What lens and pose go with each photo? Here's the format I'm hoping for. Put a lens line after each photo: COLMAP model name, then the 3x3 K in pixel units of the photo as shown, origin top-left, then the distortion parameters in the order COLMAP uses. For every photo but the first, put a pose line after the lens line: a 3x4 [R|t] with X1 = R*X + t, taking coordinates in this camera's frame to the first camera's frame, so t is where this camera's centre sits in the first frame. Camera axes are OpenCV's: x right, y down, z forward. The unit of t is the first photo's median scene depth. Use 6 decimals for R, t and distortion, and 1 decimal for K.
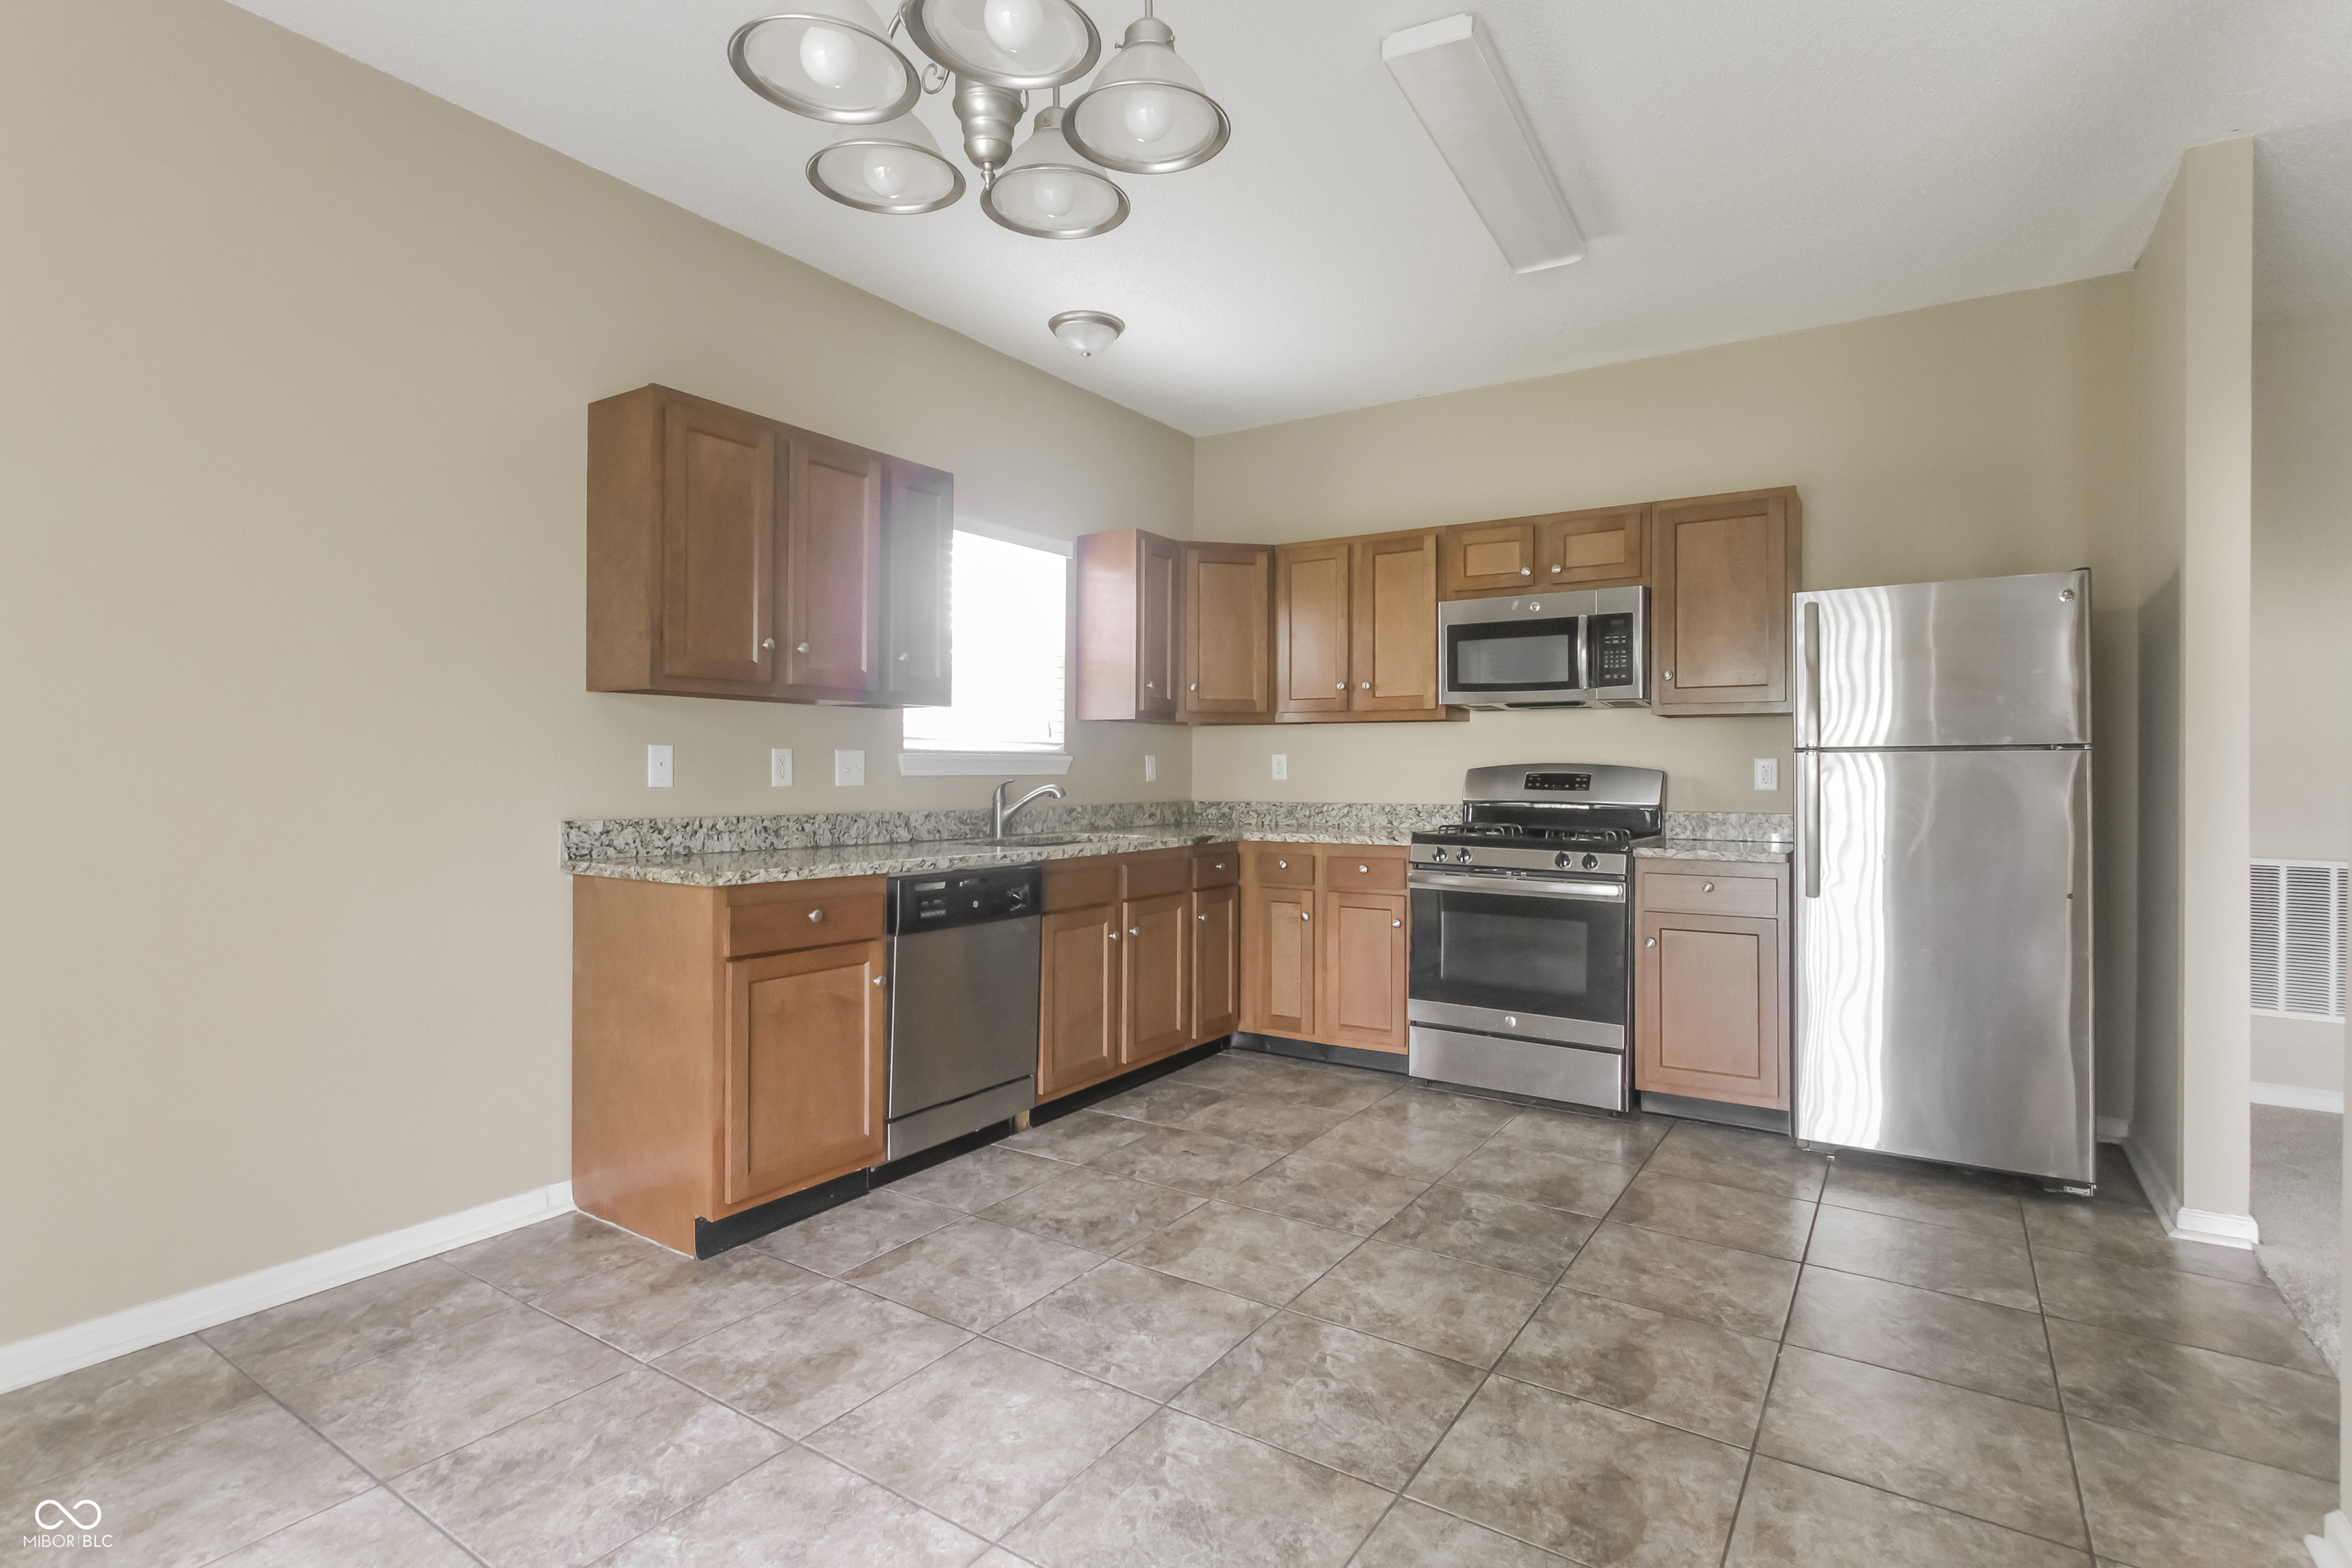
lens RADIAL K [[1139.2, 0, 1181.2], [0, 1139.2, 764.2], [0, 0, 1]] dist [0.000377, 0.000311]
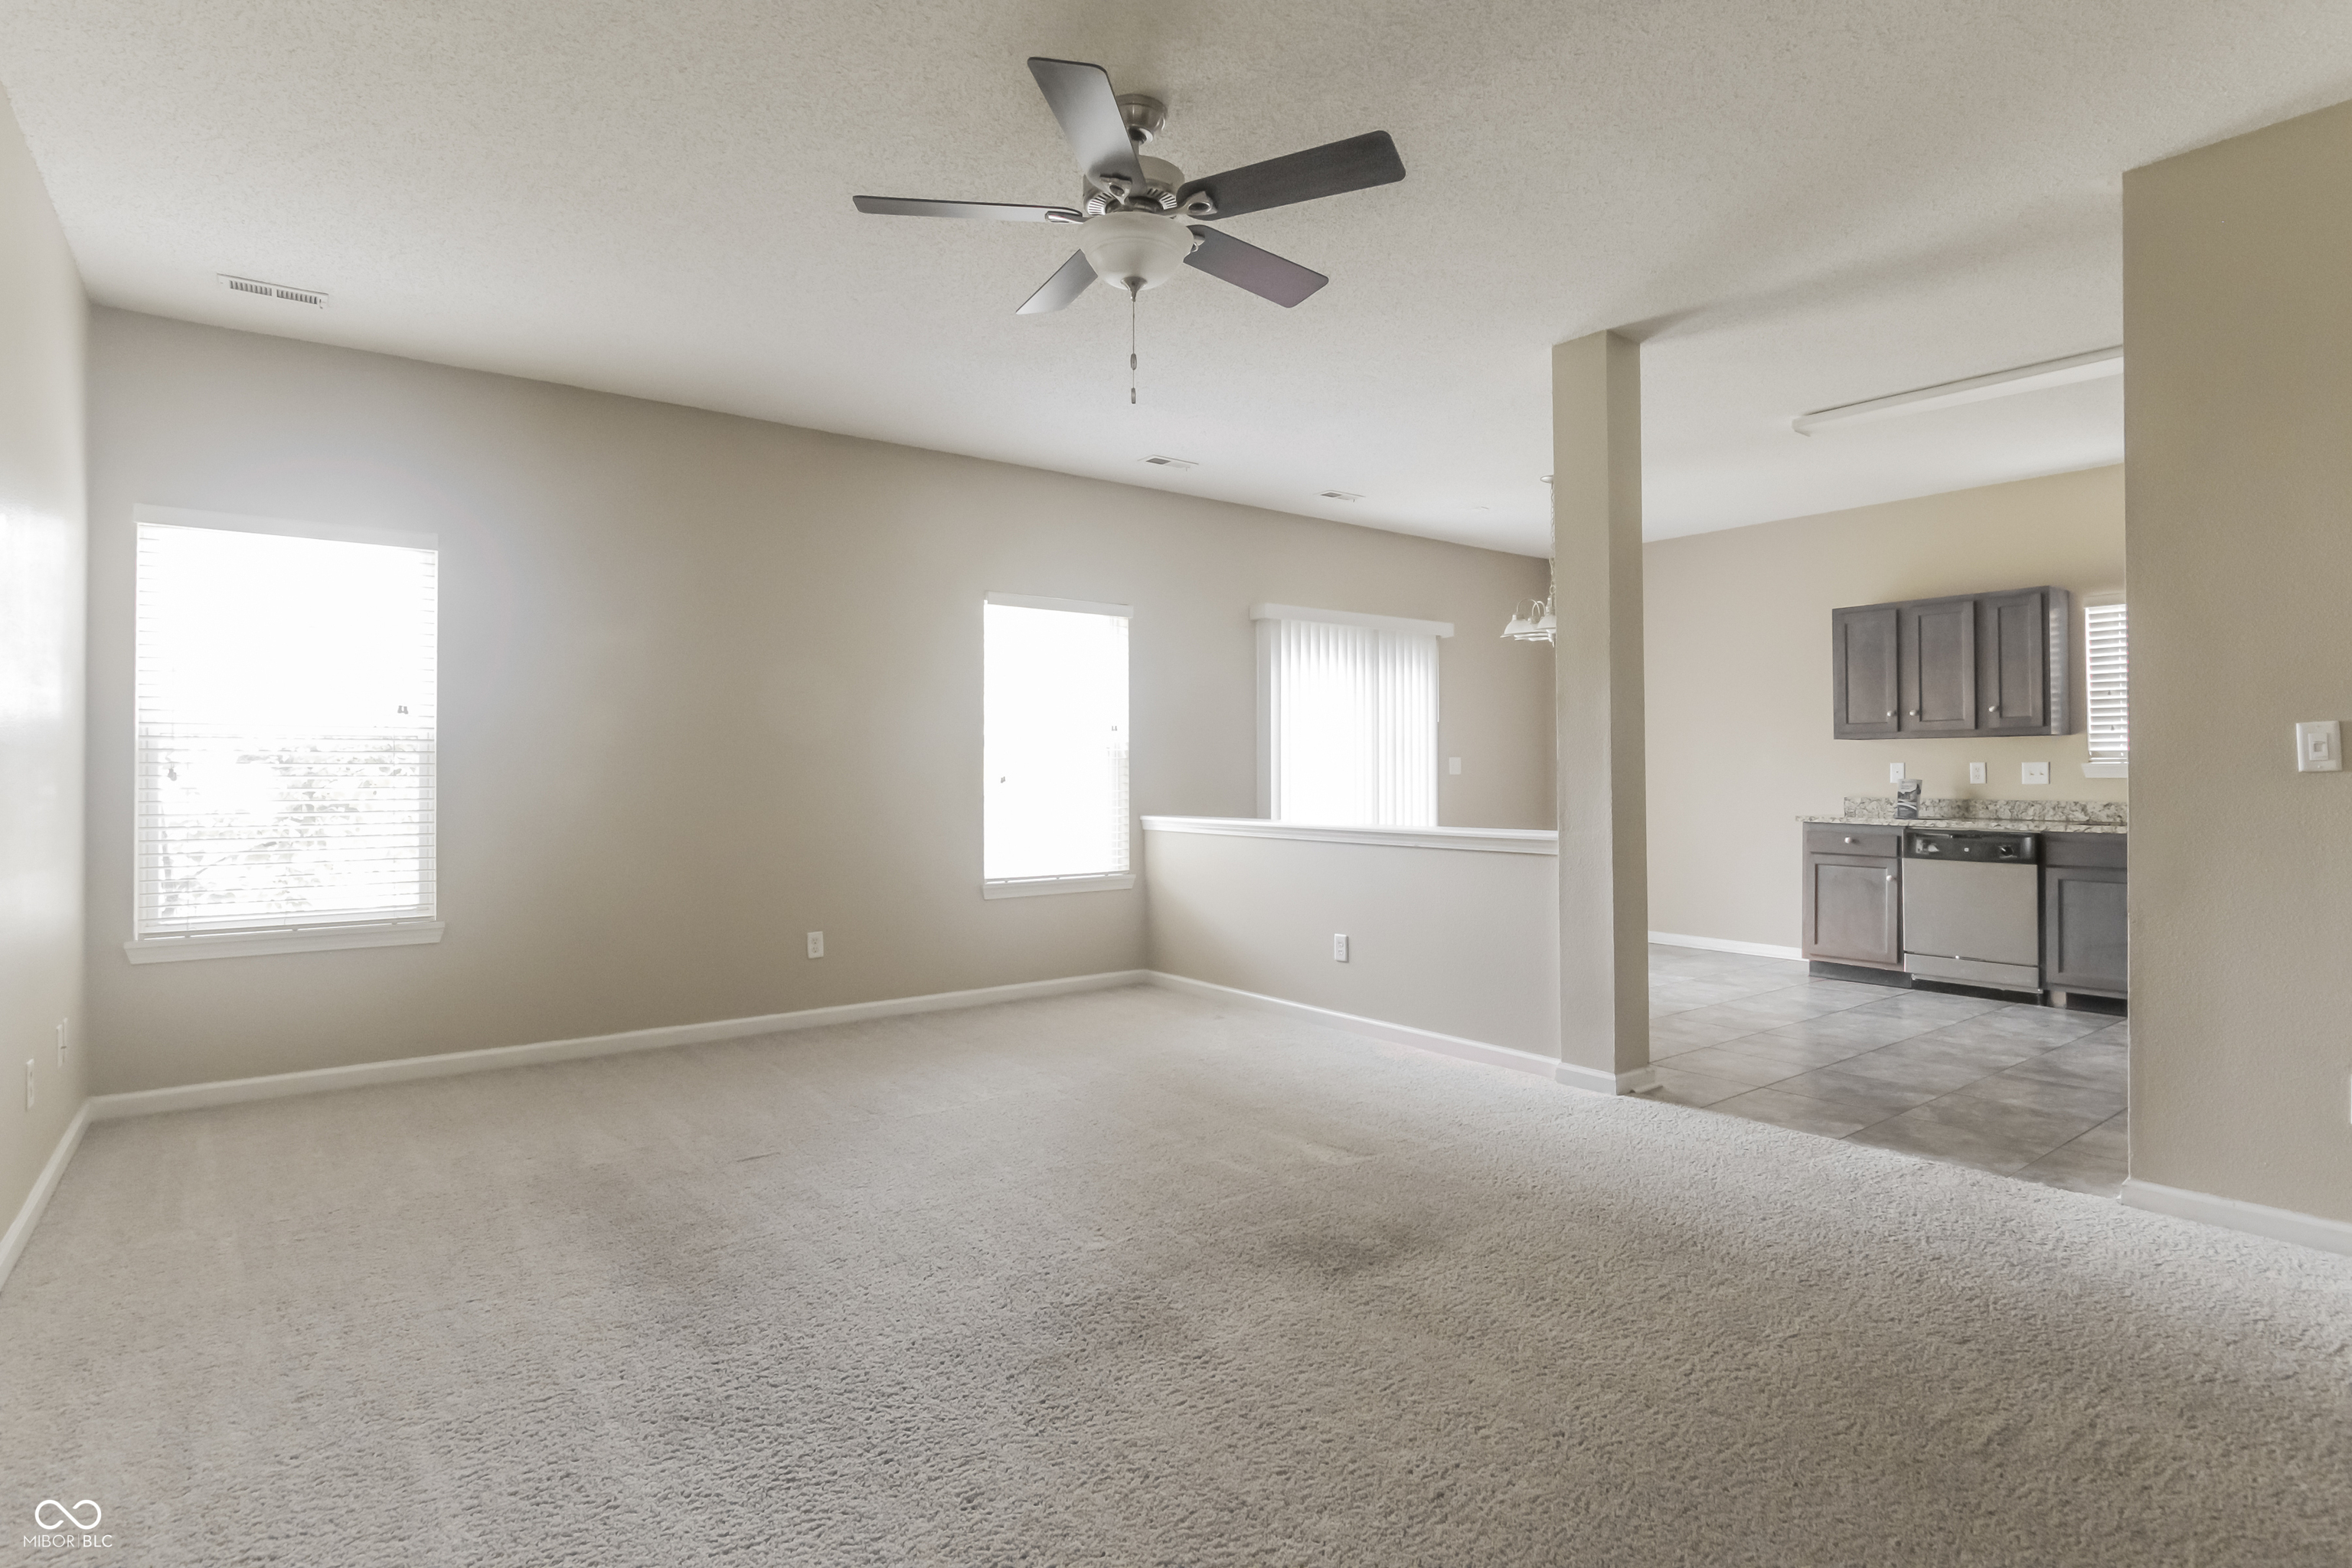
lens RADIAL K [[1139.2, 0, 1168.1], [0, 1139.2, 778.6], [0, 0, 1]] dist [0.000377, 0.000311]
pose [[-0.308308, -0.009923, -0.951235, 1.960880], [-0.002015, 0.999950, -0.009778, 0.035314], [0.951284, -0.001098, -0.308313, 0.381488]]
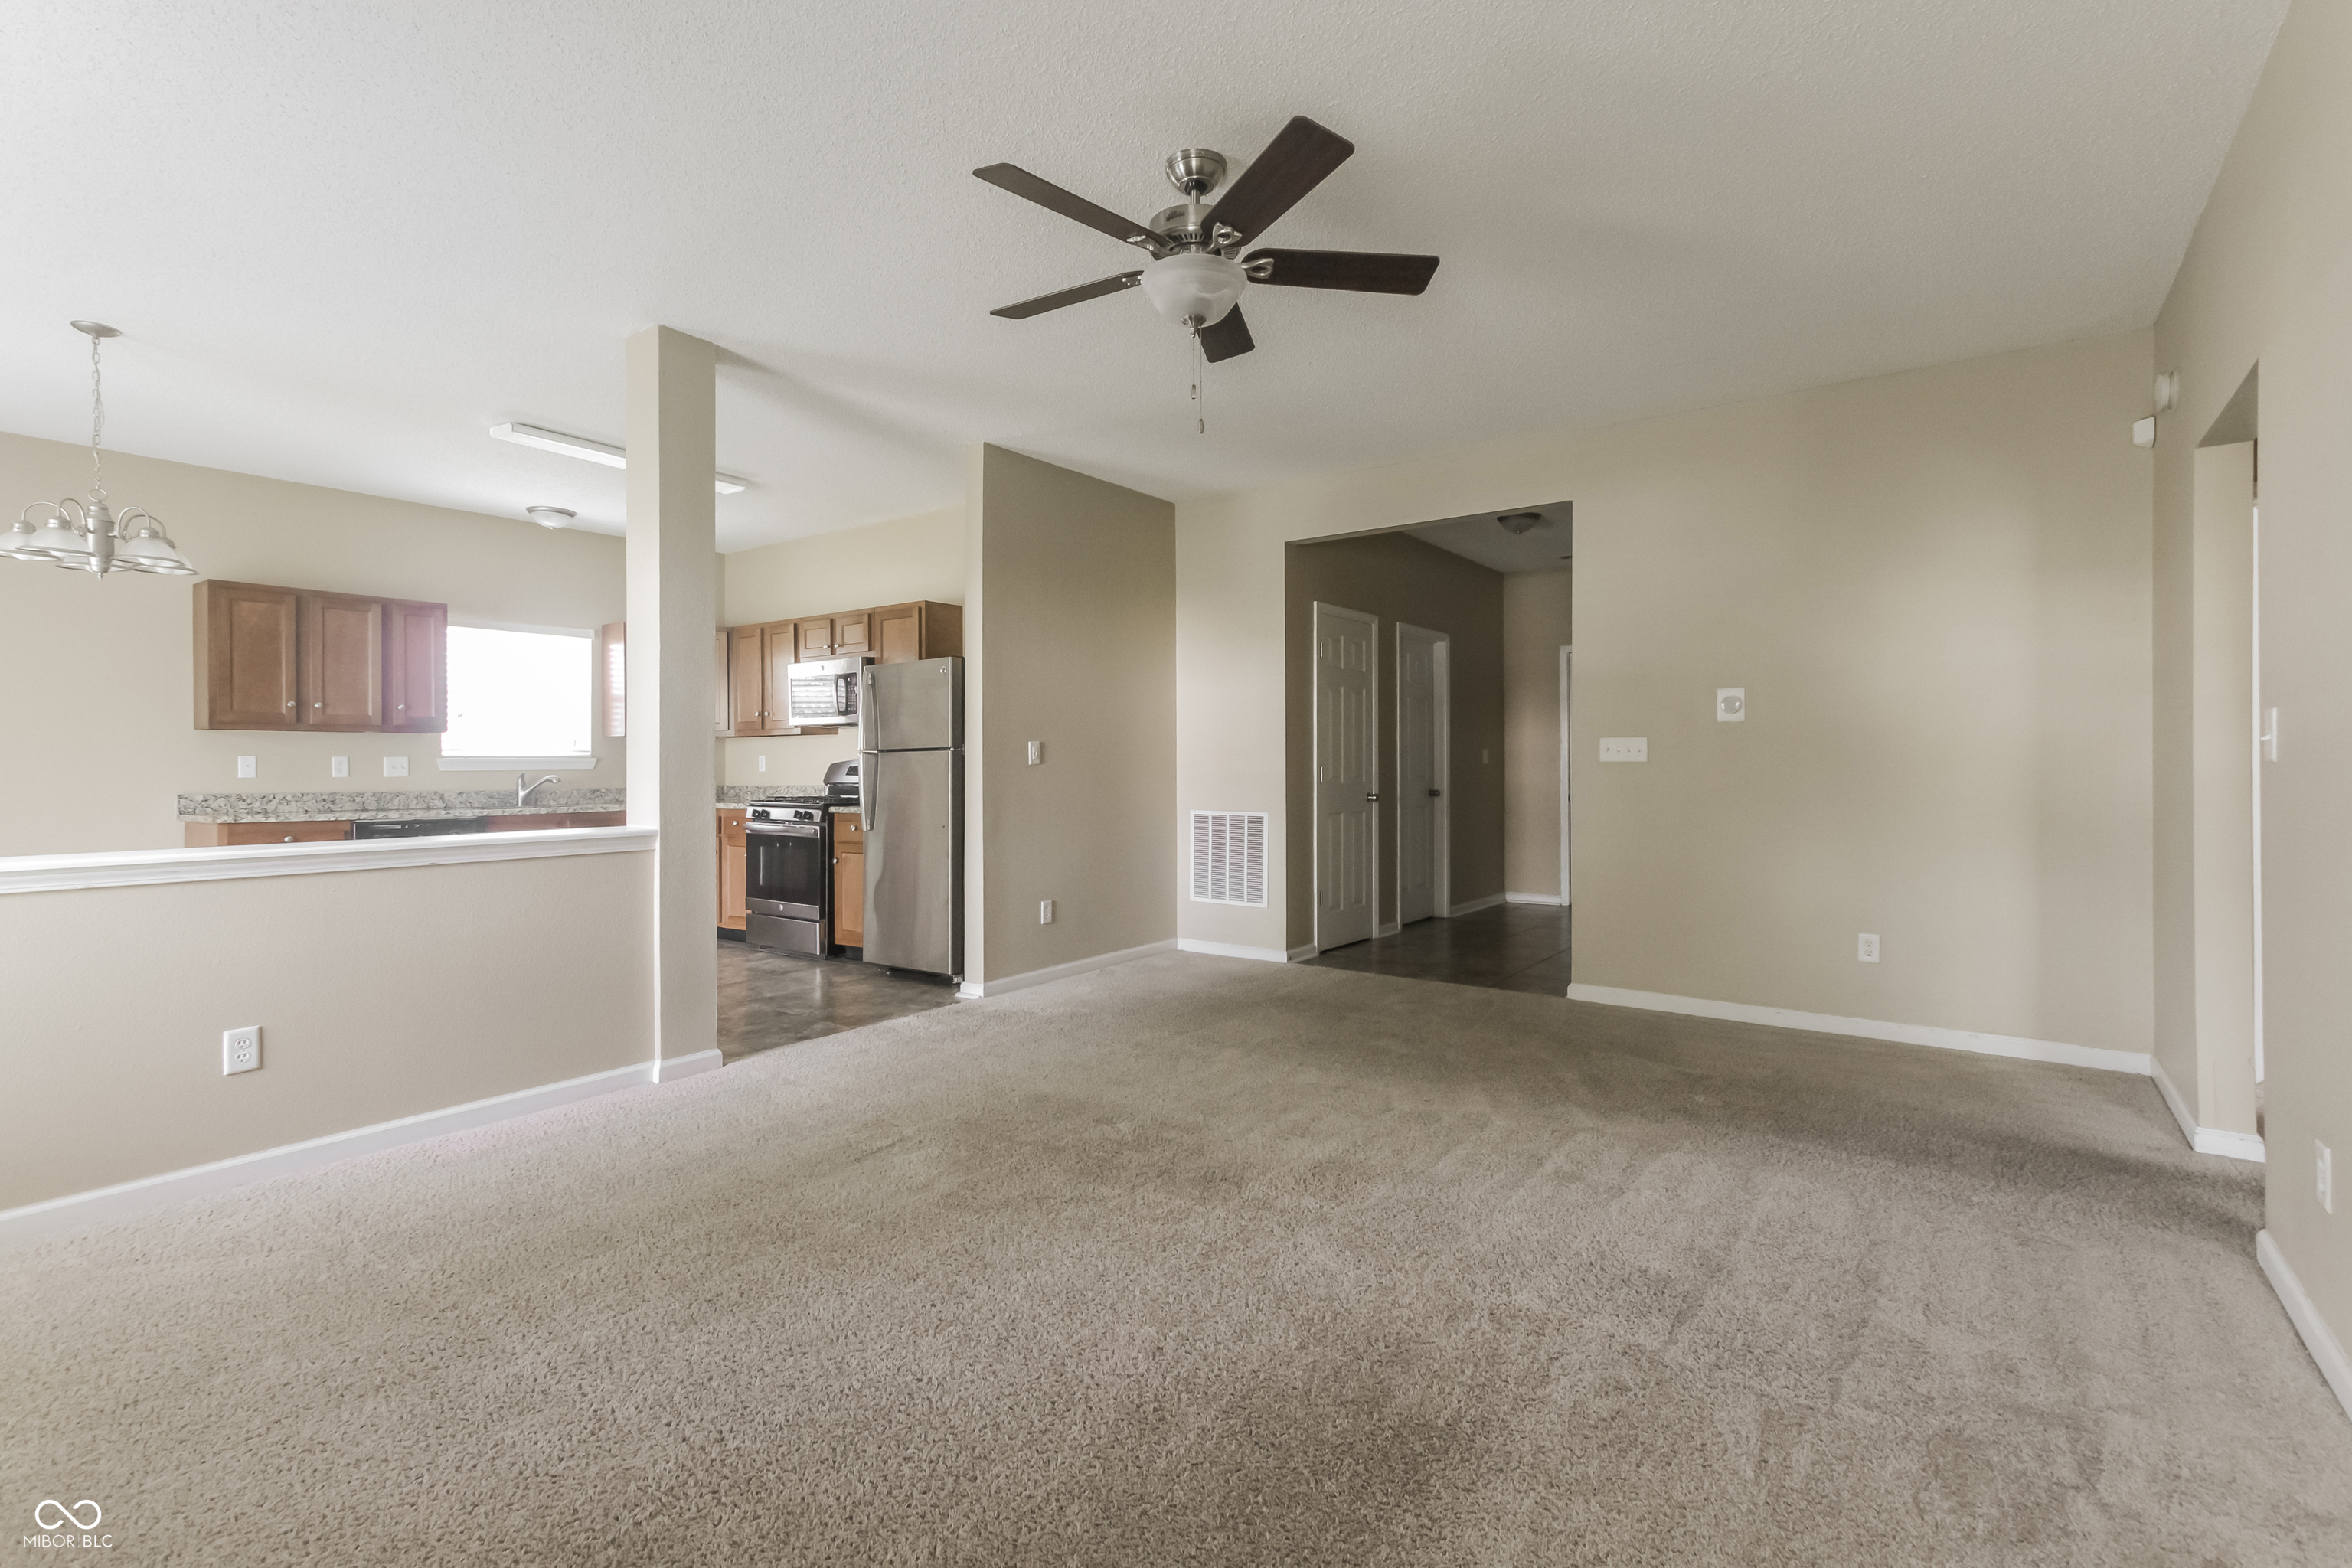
lens RADIAL K [[1067.5, 0, 1178.6], [0, 1067.5, 763.7], [0, 0, 1]] dist [0.028128, 0.000583]
pose [[0.997637, -0.011592, -0.067716, 1.269005], [0.011686, 0.999931, 0.000986, 0.013385], [0.067700, -0.001775, 0.997704, -0.754338]]
